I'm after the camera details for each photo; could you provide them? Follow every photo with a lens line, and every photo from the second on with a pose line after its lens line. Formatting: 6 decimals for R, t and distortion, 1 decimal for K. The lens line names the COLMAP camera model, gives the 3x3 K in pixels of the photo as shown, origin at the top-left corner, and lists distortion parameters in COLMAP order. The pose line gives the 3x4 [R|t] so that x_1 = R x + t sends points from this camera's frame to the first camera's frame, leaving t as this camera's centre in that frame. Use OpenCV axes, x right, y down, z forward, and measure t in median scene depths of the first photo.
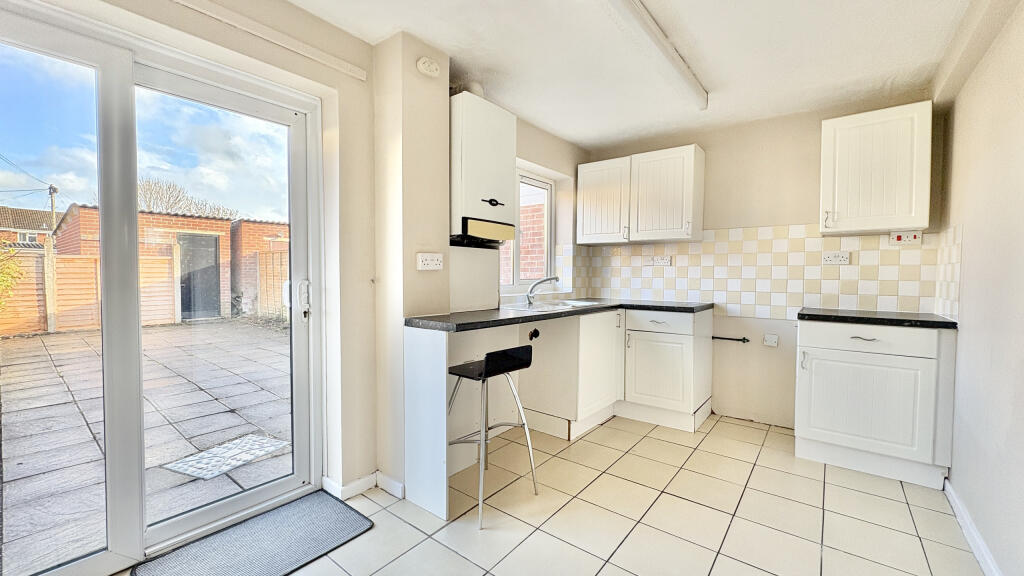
lens RADIAL K [[404.1, 0, 509.8], [0, 404.1, 288.9], [0, 0, 1]] dist [0.004560, 0.000490]
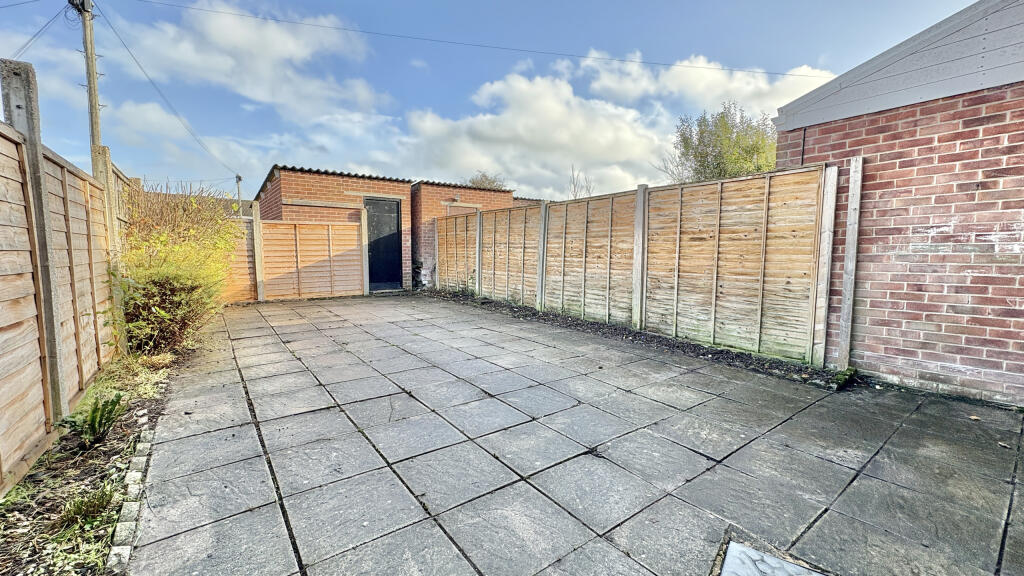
lens RADIAL K [[404.1, 0, 511.9], [0, 404.1, 287.9], [0, 0, 1]] dist [0.004560, 0.000490]
pose [[0.969940, 0.015579, -0.242845, -0.258945], [-0.003710, 0.998779, 0.049254, 0.020797], [0.243316, -0.046873, 0.968814, 0.177844]]
